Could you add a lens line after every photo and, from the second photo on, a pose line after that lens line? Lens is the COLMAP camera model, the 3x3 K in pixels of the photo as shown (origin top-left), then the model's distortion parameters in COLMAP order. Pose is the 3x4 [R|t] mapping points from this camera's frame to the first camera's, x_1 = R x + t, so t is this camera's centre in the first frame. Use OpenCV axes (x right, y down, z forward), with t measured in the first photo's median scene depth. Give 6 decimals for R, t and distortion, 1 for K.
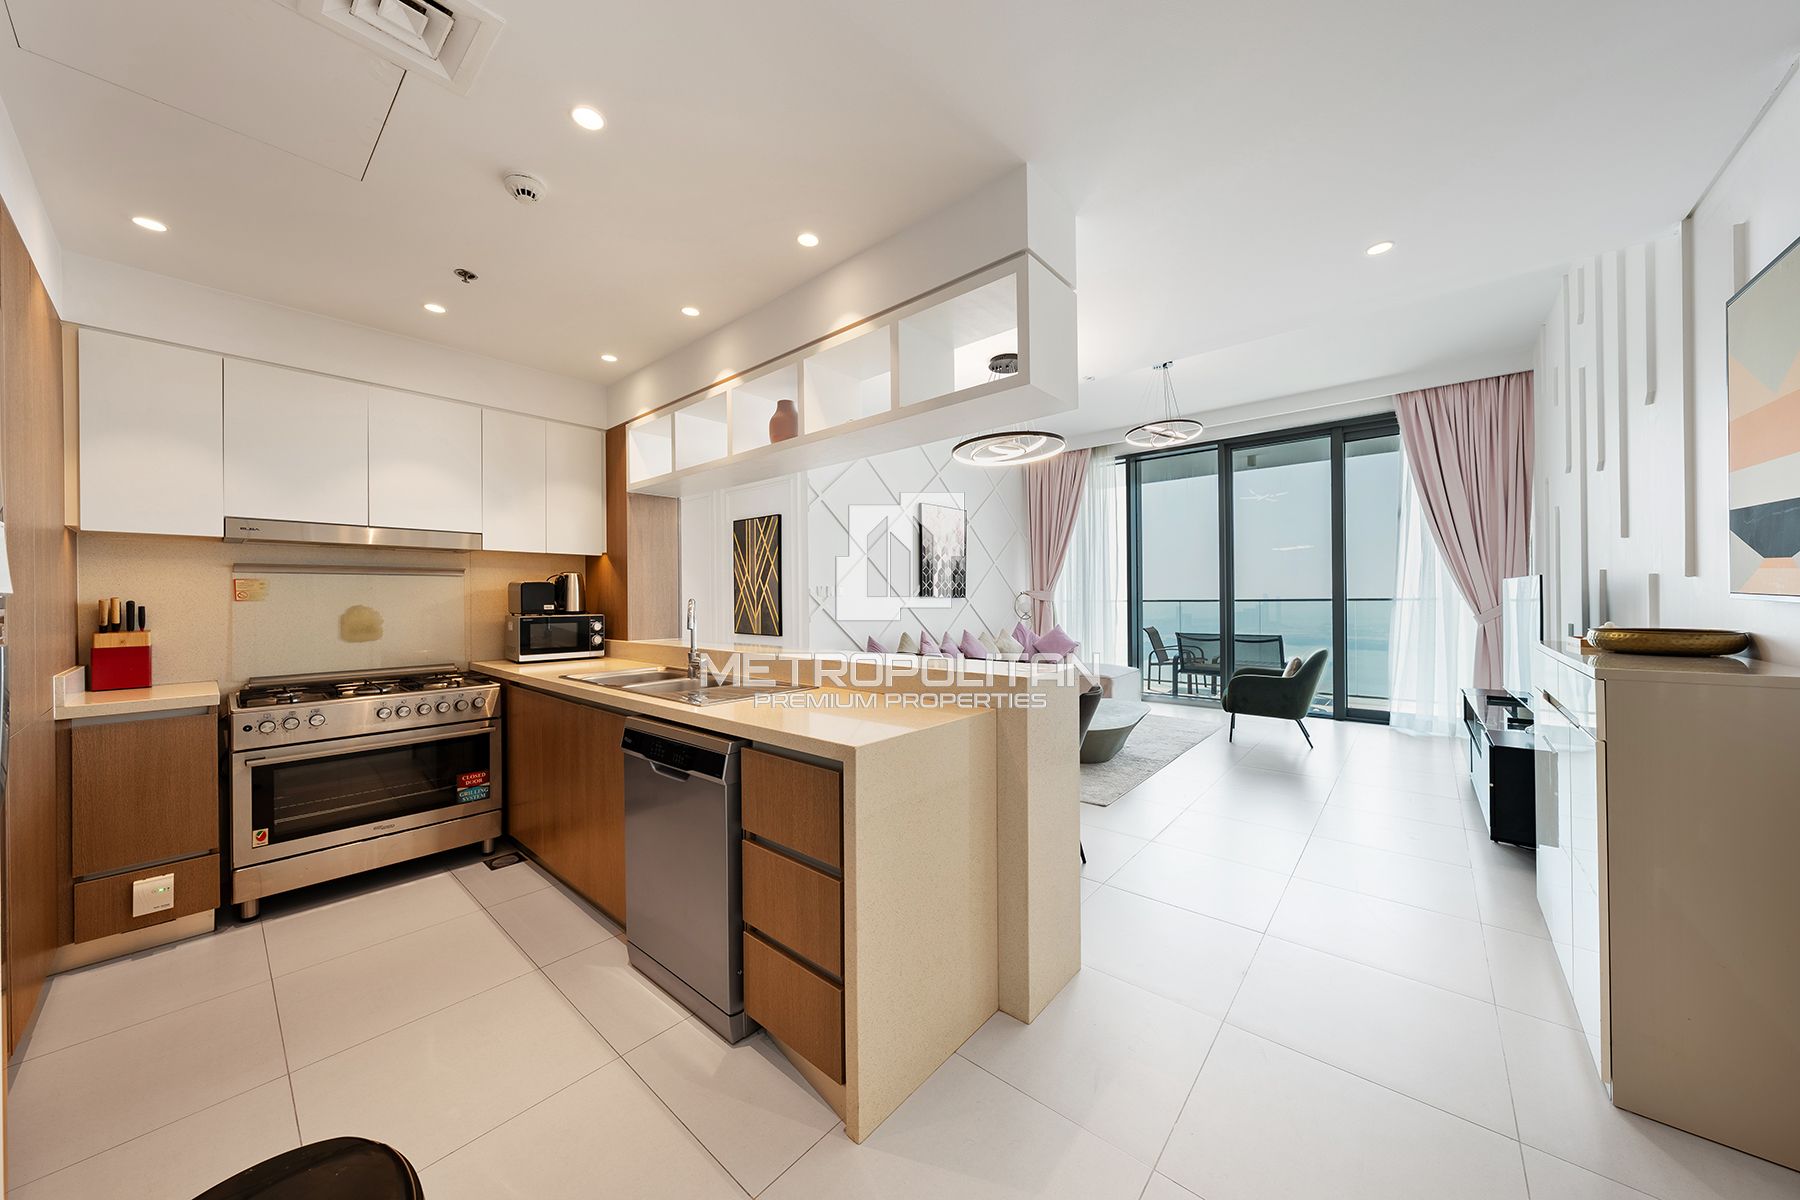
lens RADIAL K [[611.7, 0, 900.5], [0, 611.7, 598.0], [0, 0, 1]] dist [-0.002943, -0.000309]
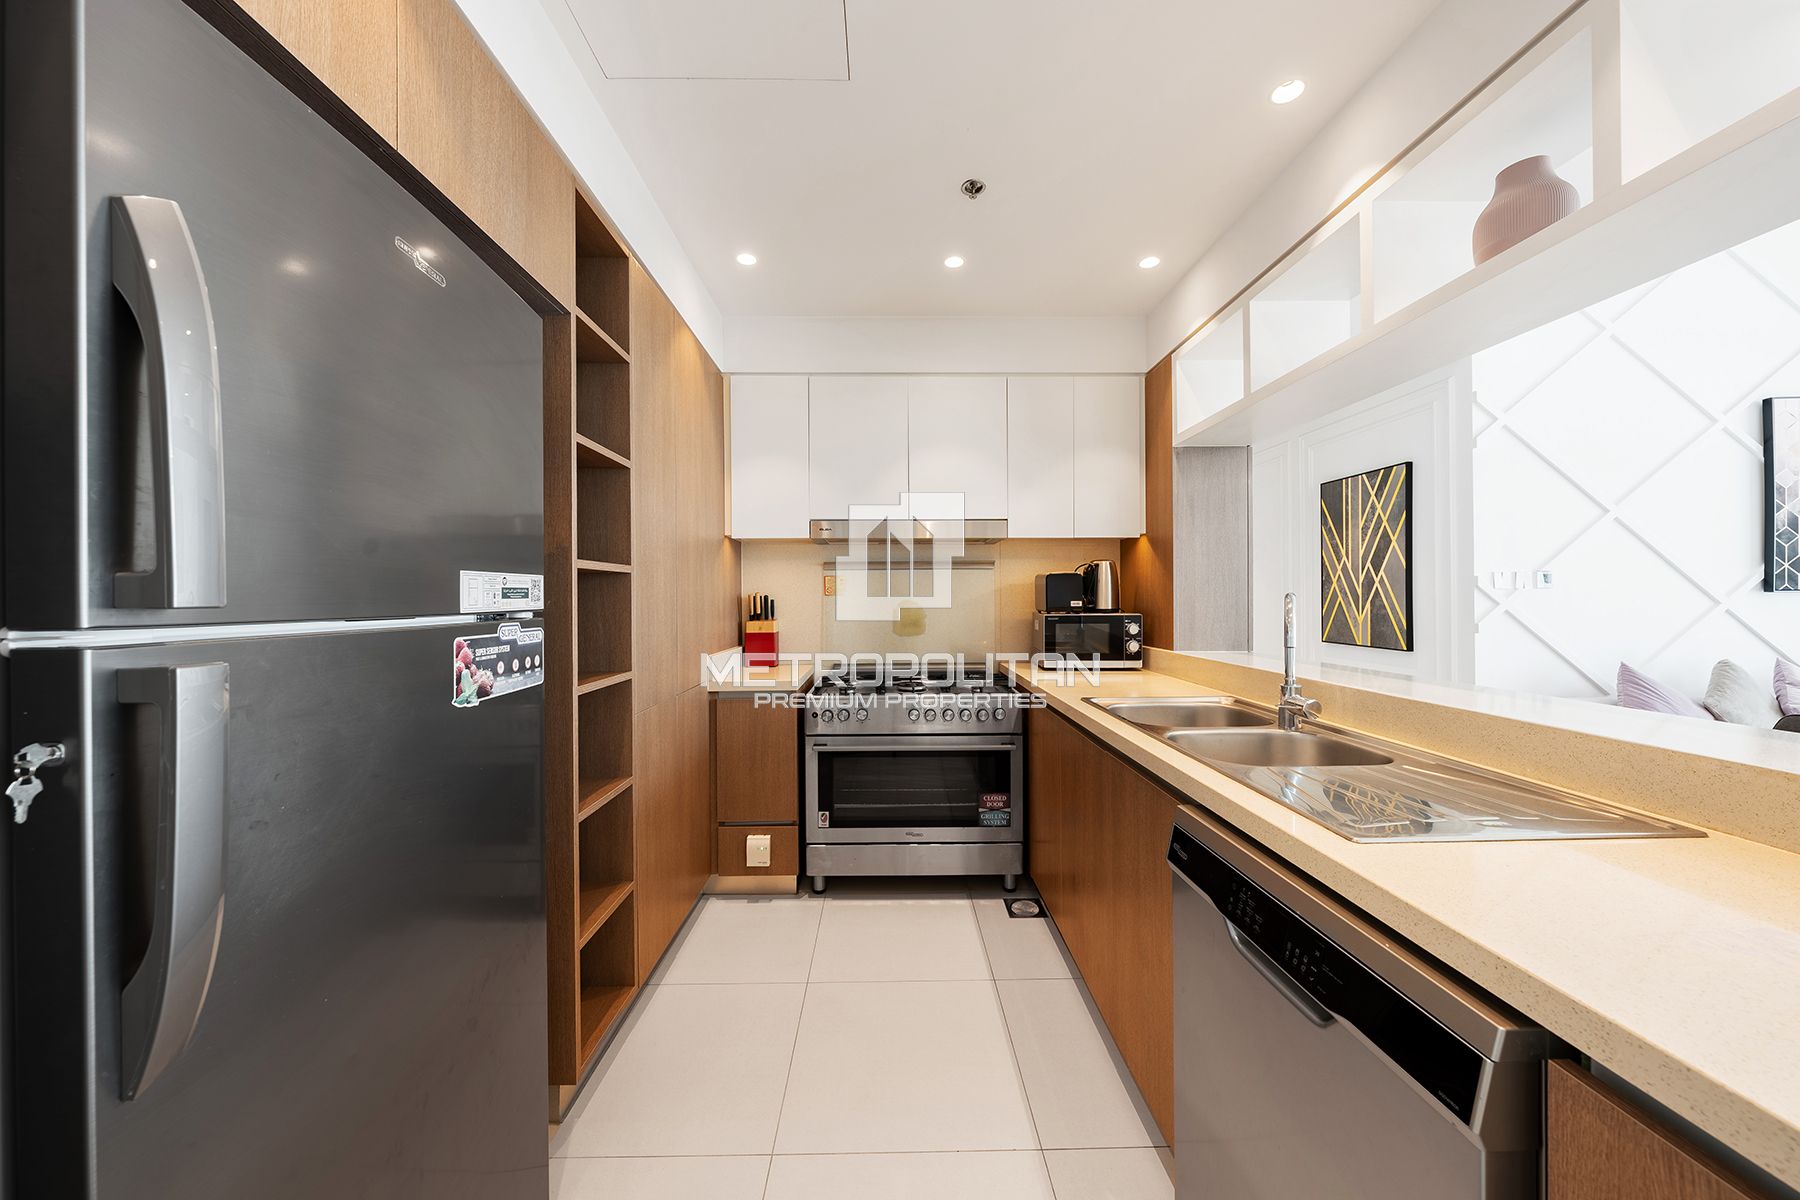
lens RADIAL K [[611.7, 0, 892.2], [0, 611.7, 600.7], [0, 0, 1]] dist [-0.002943, -0.000309]
pose [[0.664731, 0.007608, -0.747044, -0.136383], [0.001627, 0.999931, 0.011632, 0.001501], [0.747081, -0.008948, 0.664673, 0.288978]]
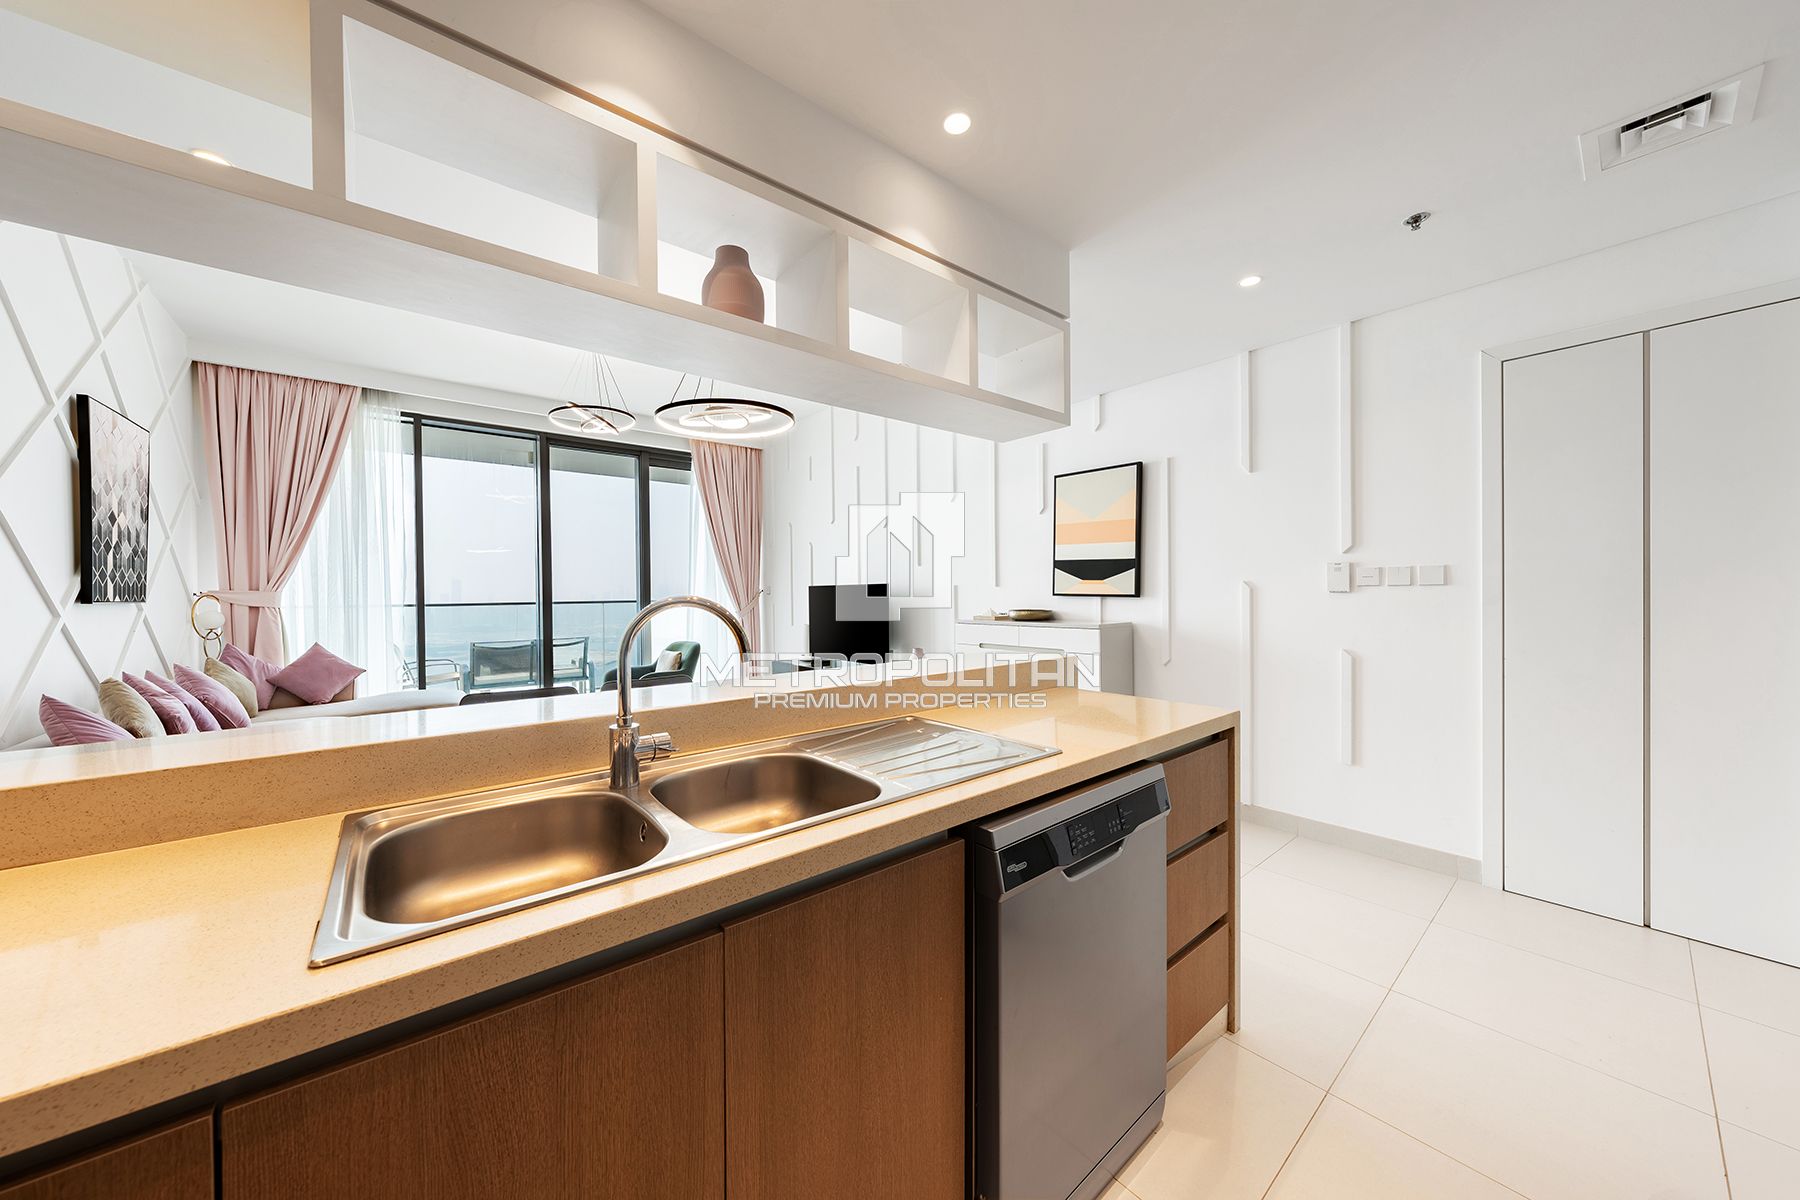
lens RADIAL K [[611.7, 0, 889.2], [0, 611.7, 605.3], [0, 0, 1]] dist [-0.002943, -0.000309]
pose [[0.172525, -0.008318, 0.984970, -0.610243], [0.005920, 0.999955, 0.007408, 0.003152], [-0.984987, 0.004553, 0.172567, 0.639105]]
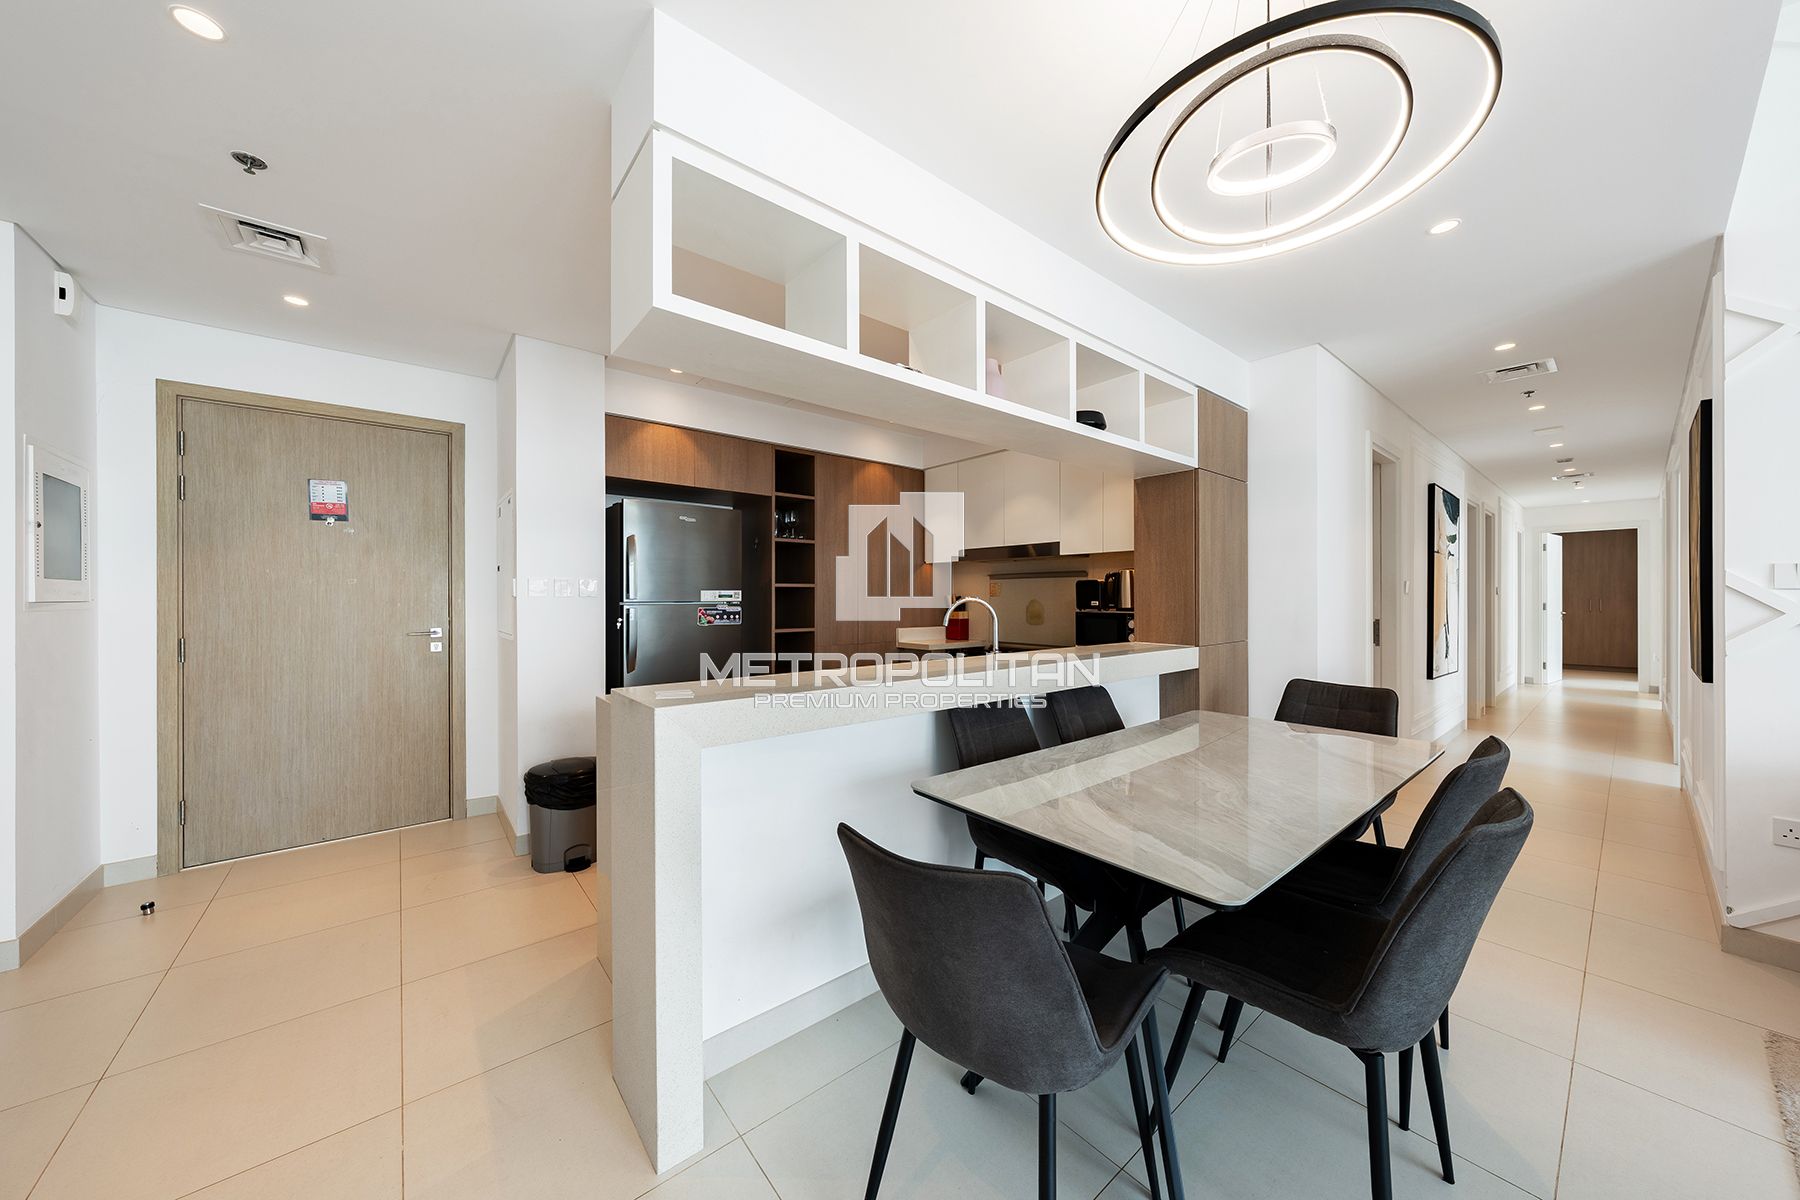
lens RADIAL K [[611.7, 0, 897.8], [0, 611.7, 599.4], [0, 0, 1]] dist [-0.002943, -0.000309]
pose [[-0.175080, 0.012727, -0.984472, 0.556444], [0.003600, 0.999918, 0.012286, -0.006124], [0.984548, -0.001393, -0.175112, 0.879874]]
